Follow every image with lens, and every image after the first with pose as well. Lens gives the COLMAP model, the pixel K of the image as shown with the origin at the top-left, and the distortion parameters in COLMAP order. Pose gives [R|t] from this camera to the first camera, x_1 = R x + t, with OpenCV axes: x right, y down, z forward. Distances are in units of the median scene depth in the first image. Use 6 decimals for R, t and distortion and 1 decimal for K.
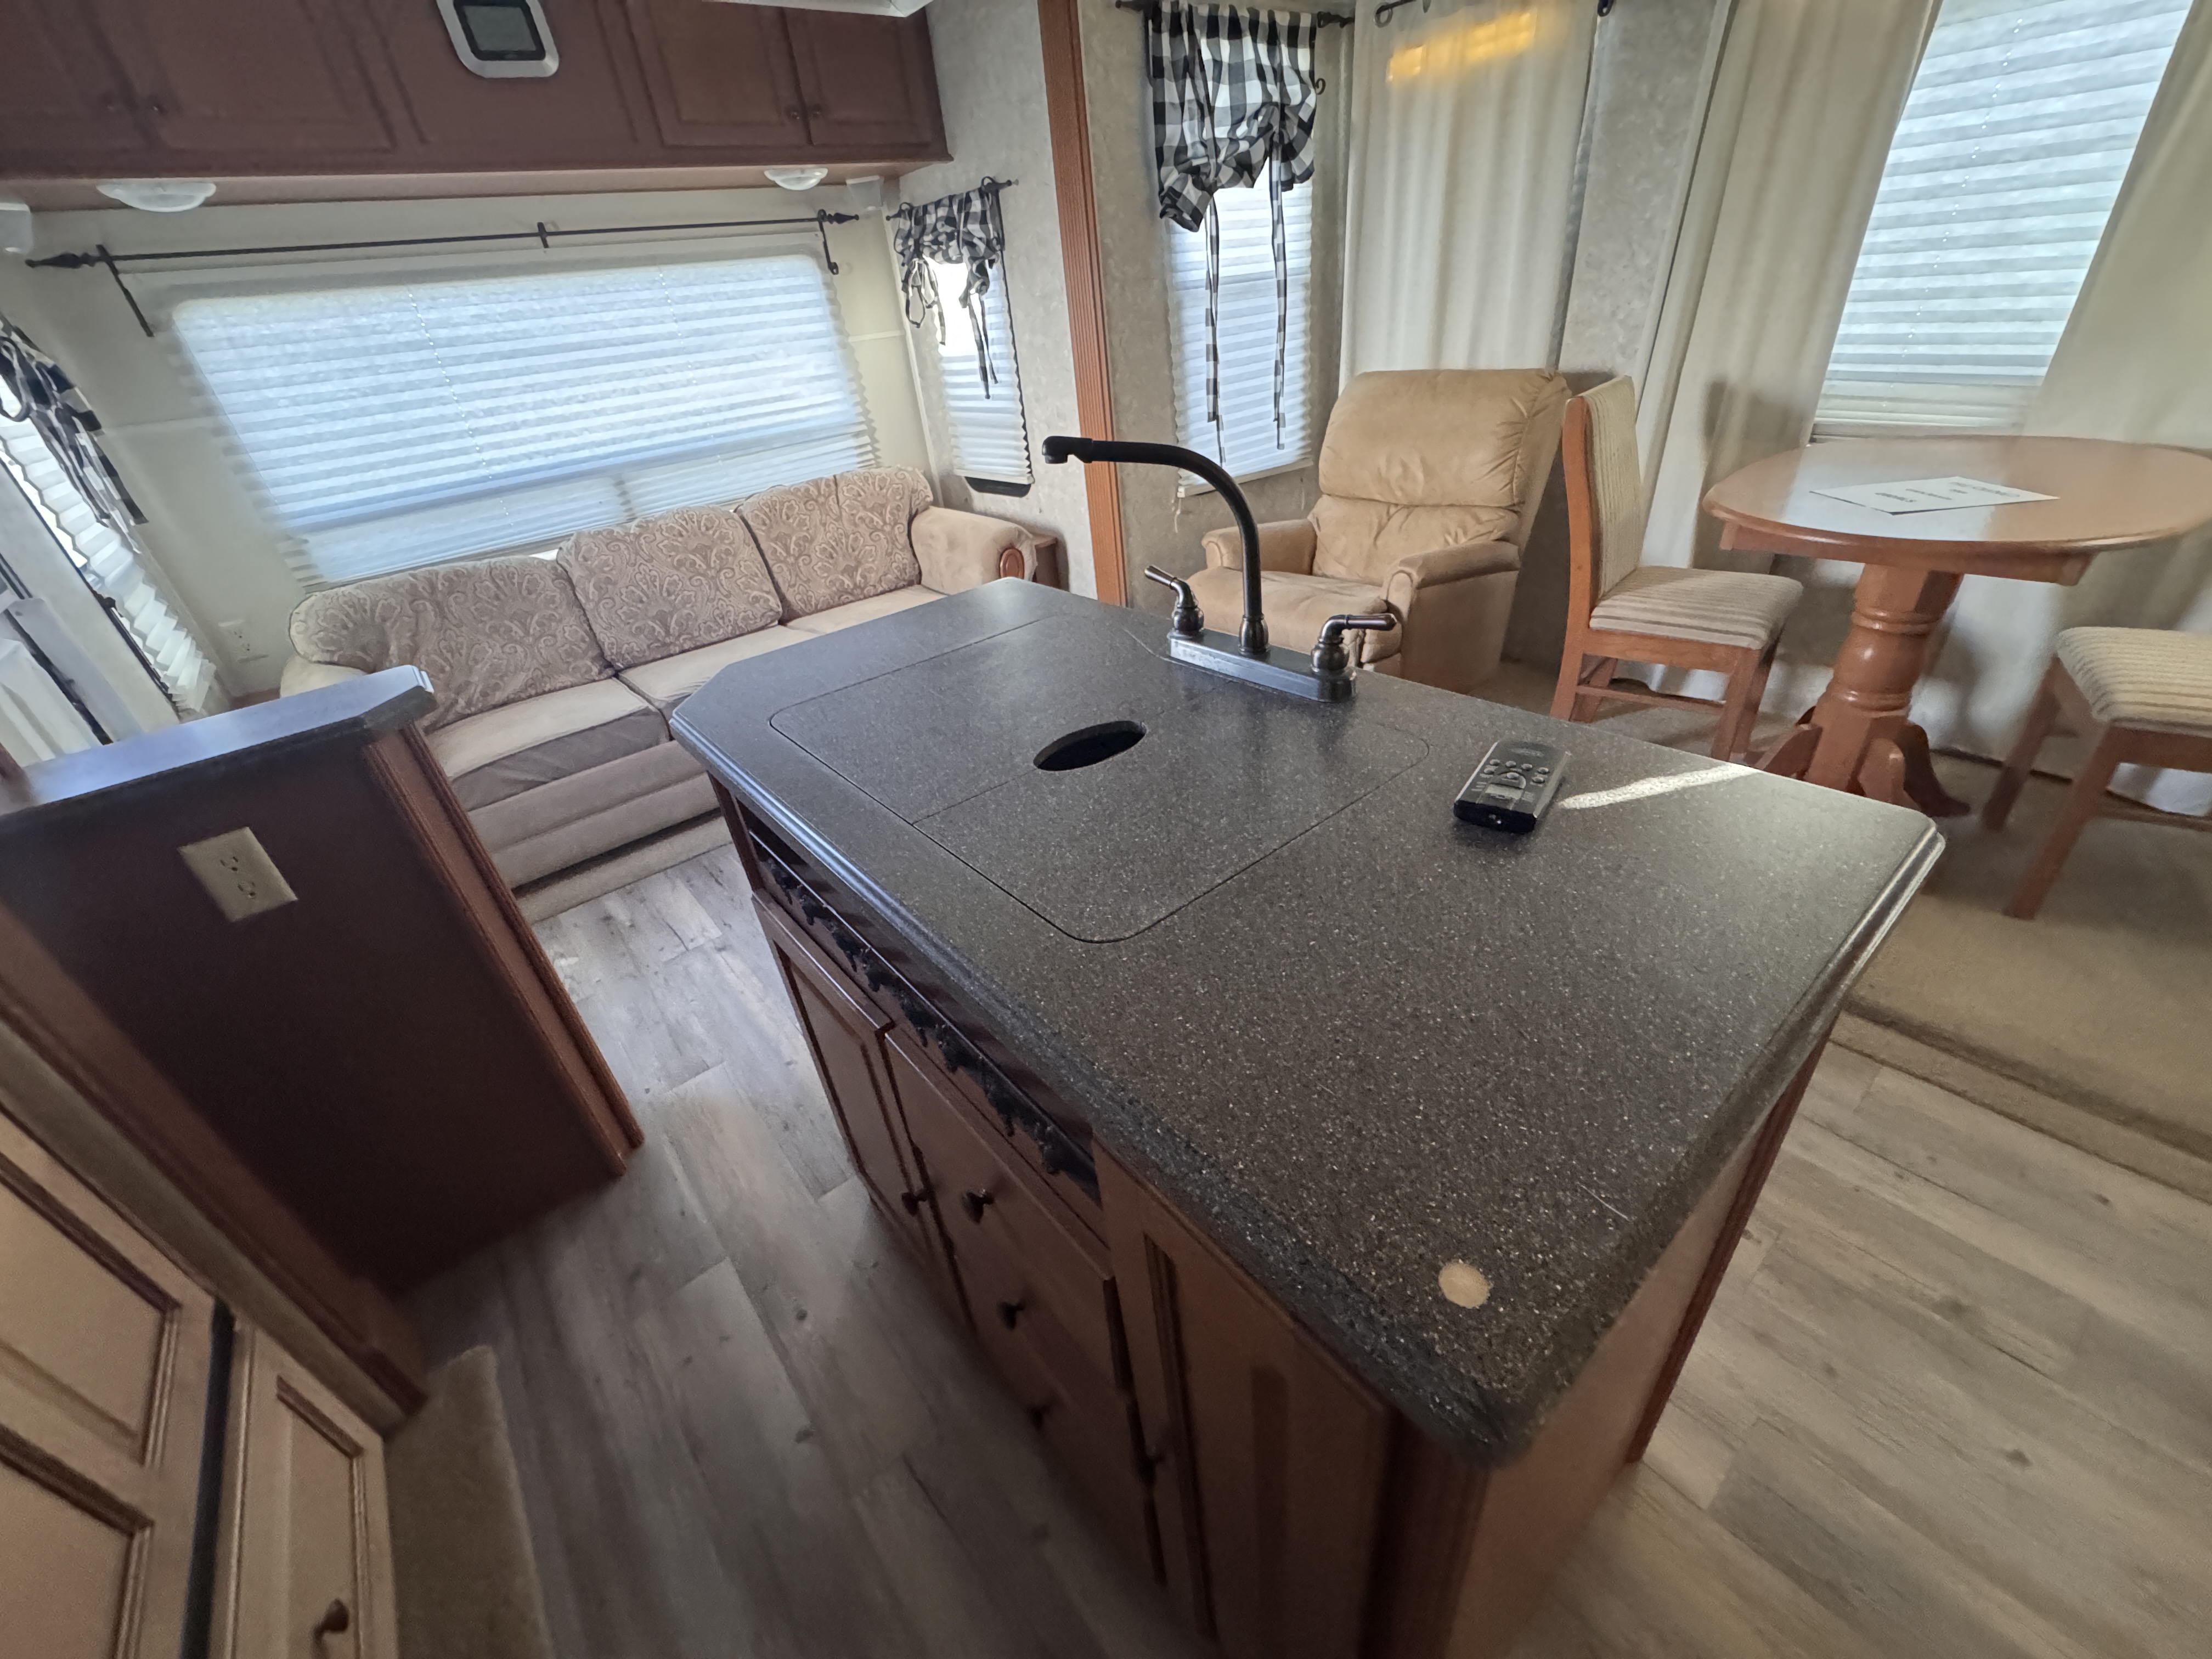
lens RADIAL K [[881.5, 0, 1103.0], [0, 881.5, 828.9], [0, 0, 1]] dist [-0.003326, 0.000384]
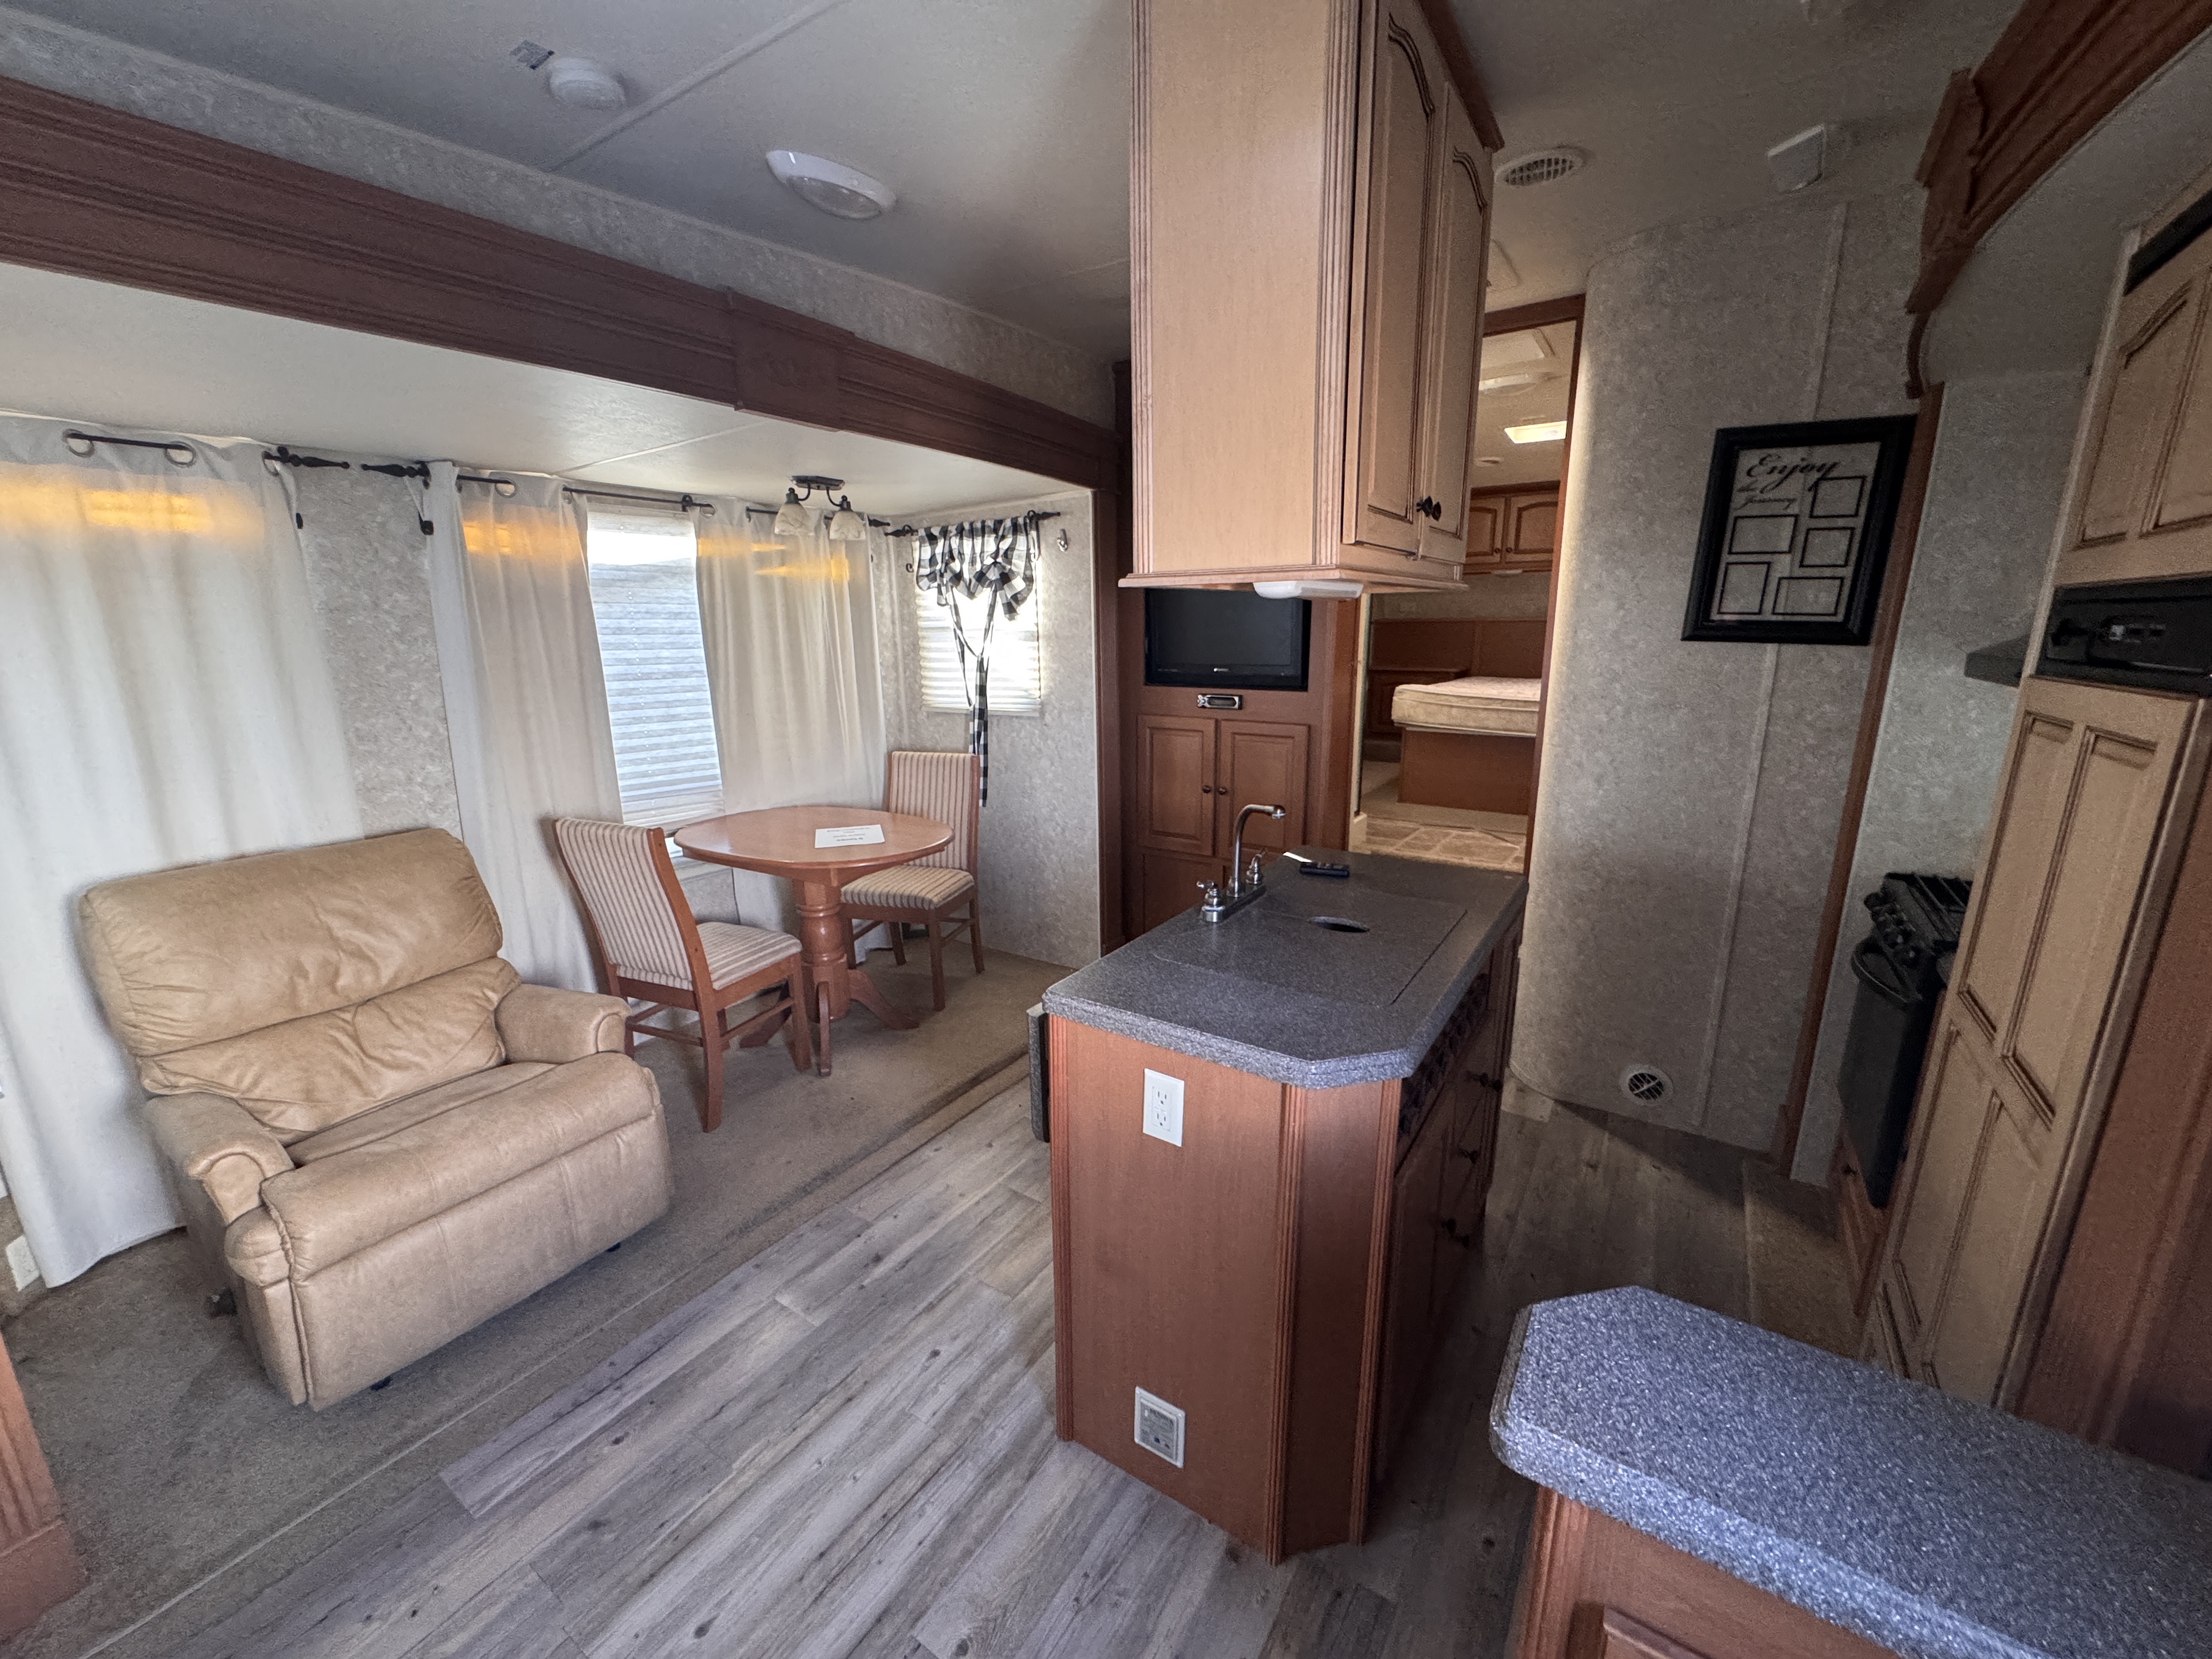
lens RADIAL K [[881.5, 0, 1103.0], [0, 881.5, 828.9], [0, 0, 1]] dist [-0.003326, 0.000384]
pose [[-0.285913, -0.116050, 0.951203, -0.558950], [0.528648, 0.808817, 0.257579, -0.342352], [-0.799240, 0.576496, -0.169901, 0.515793]]
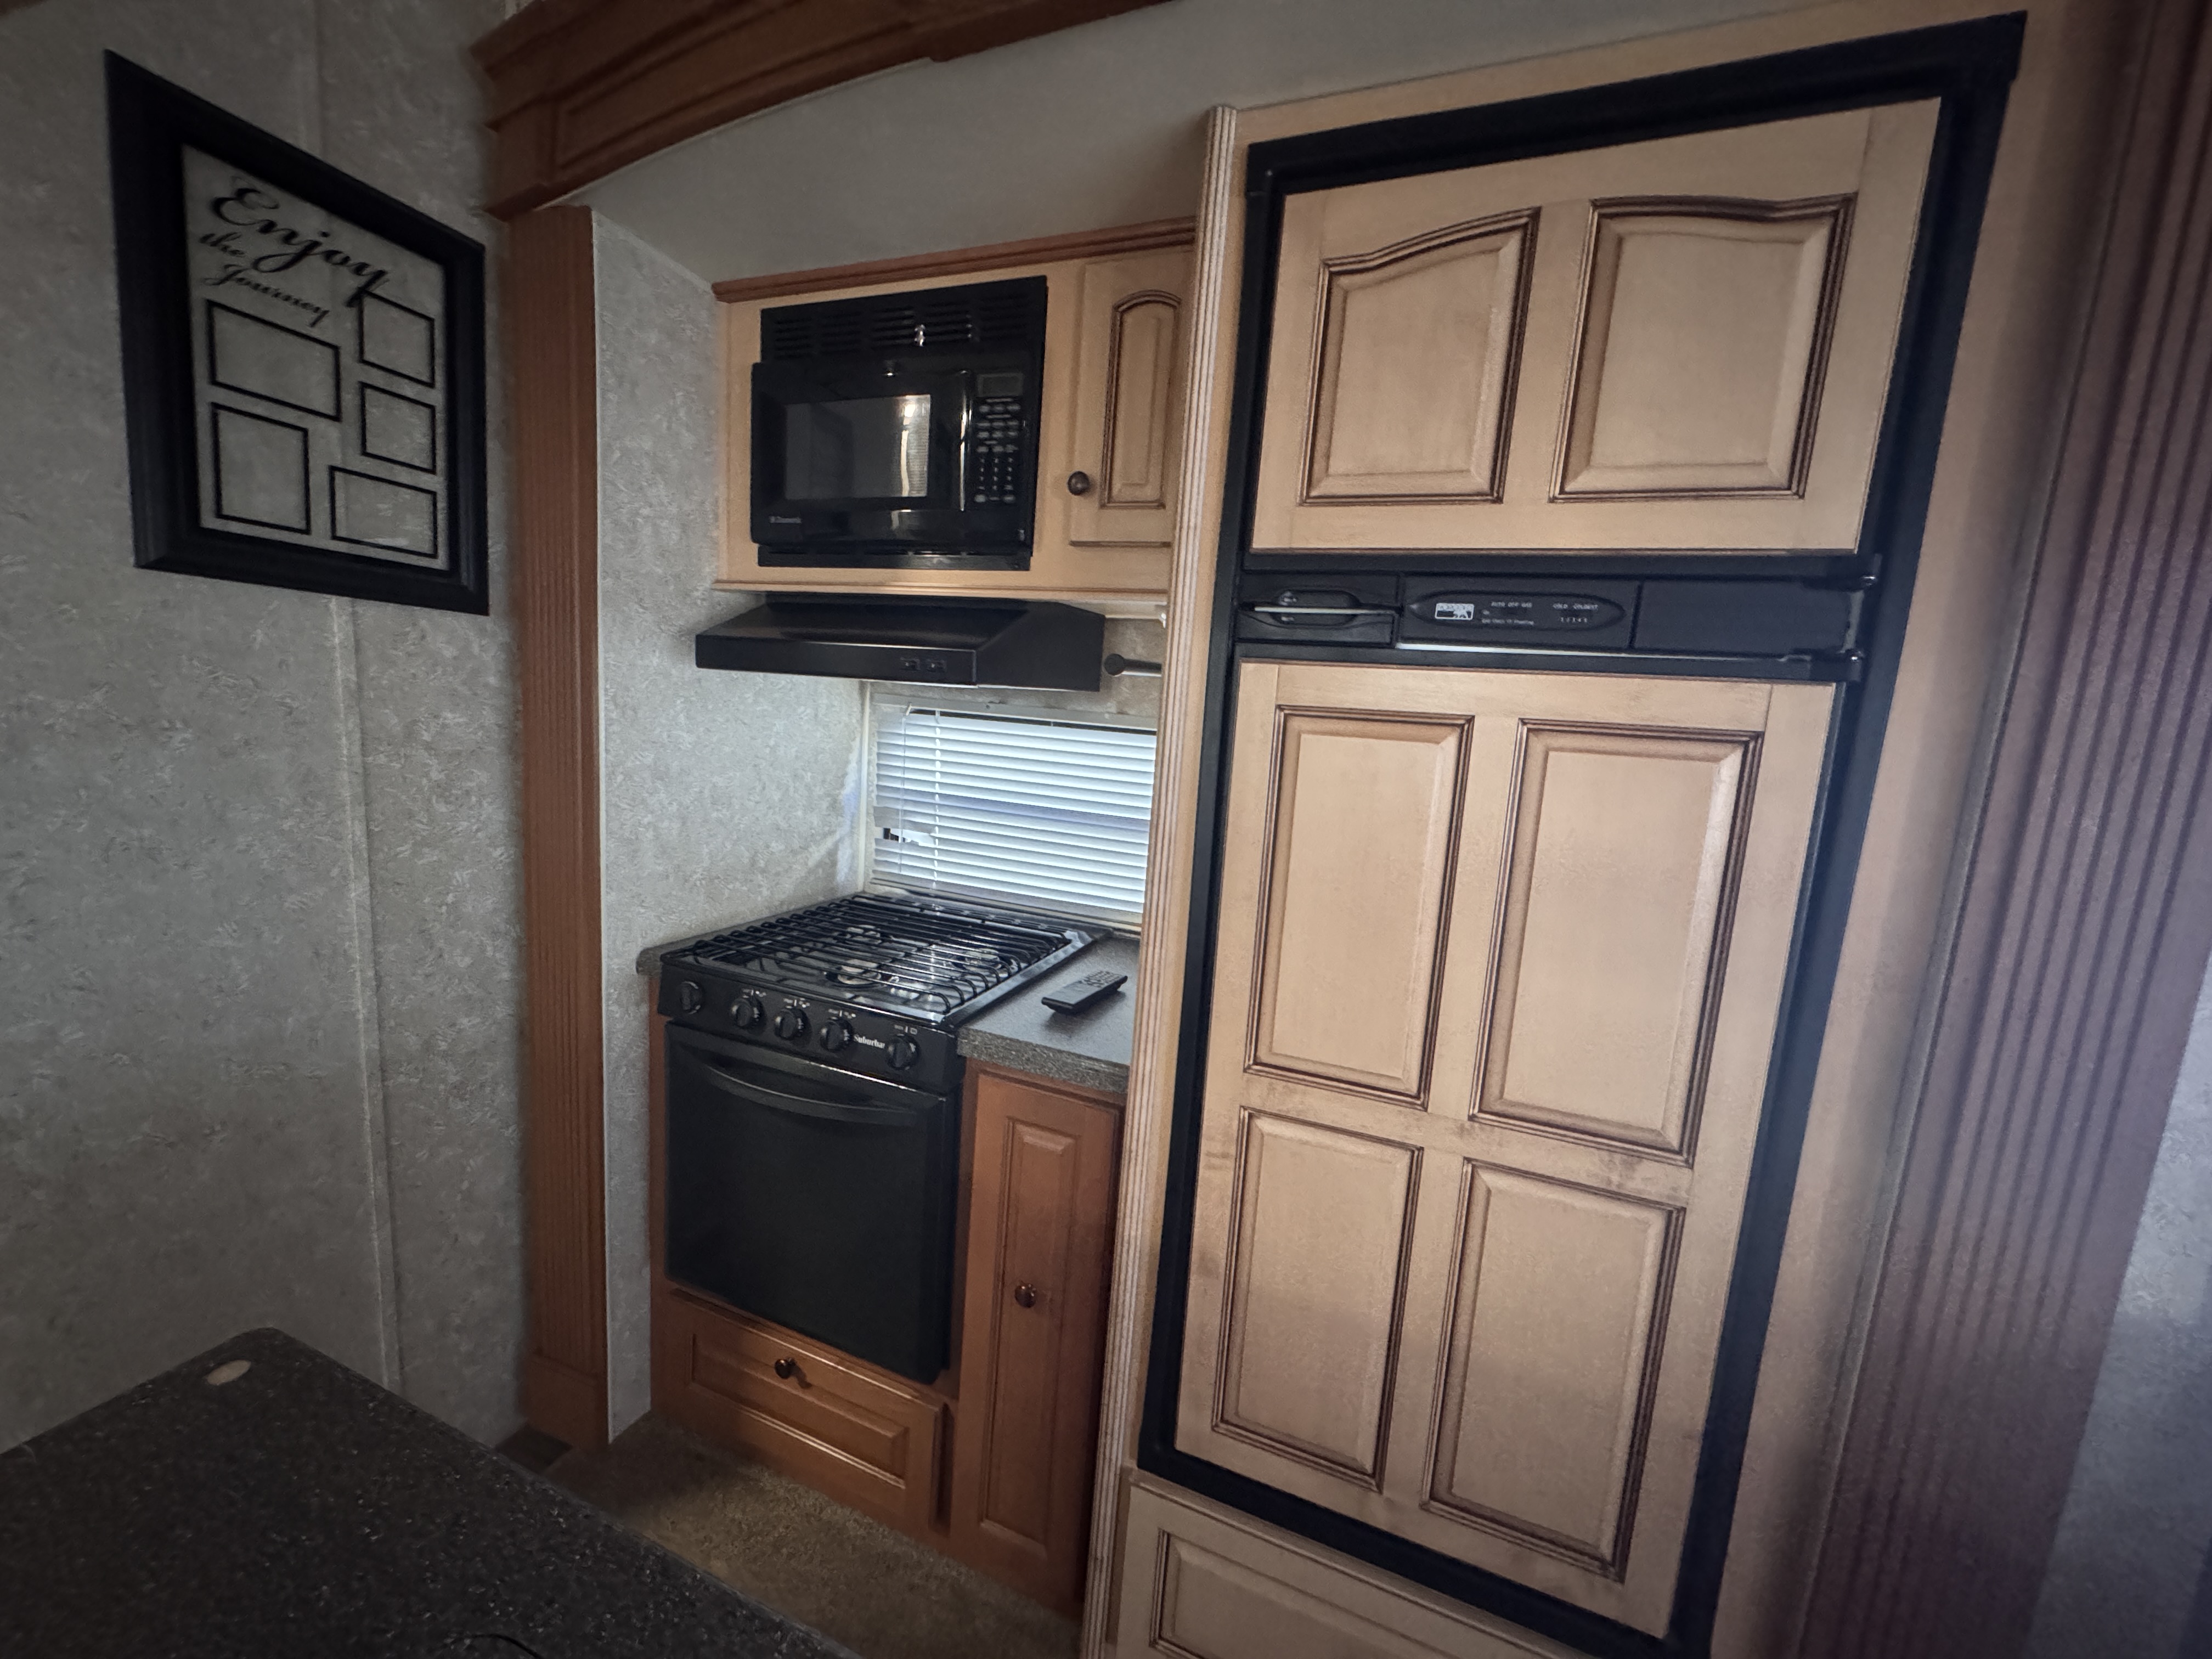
lens RADIAL K [[881.5, 0, 1103.0], [0, 881.5, 828.9], [0, 0, 1]] dist [-0.003326, 0.000384]
pose [[-0.882699, 0.111277, -0.456574, -0.046077], [-0.224531, 0.753628, 0.617763, -0.197258], [0.412829, 0.647813, -0.640242, 0.266840]]
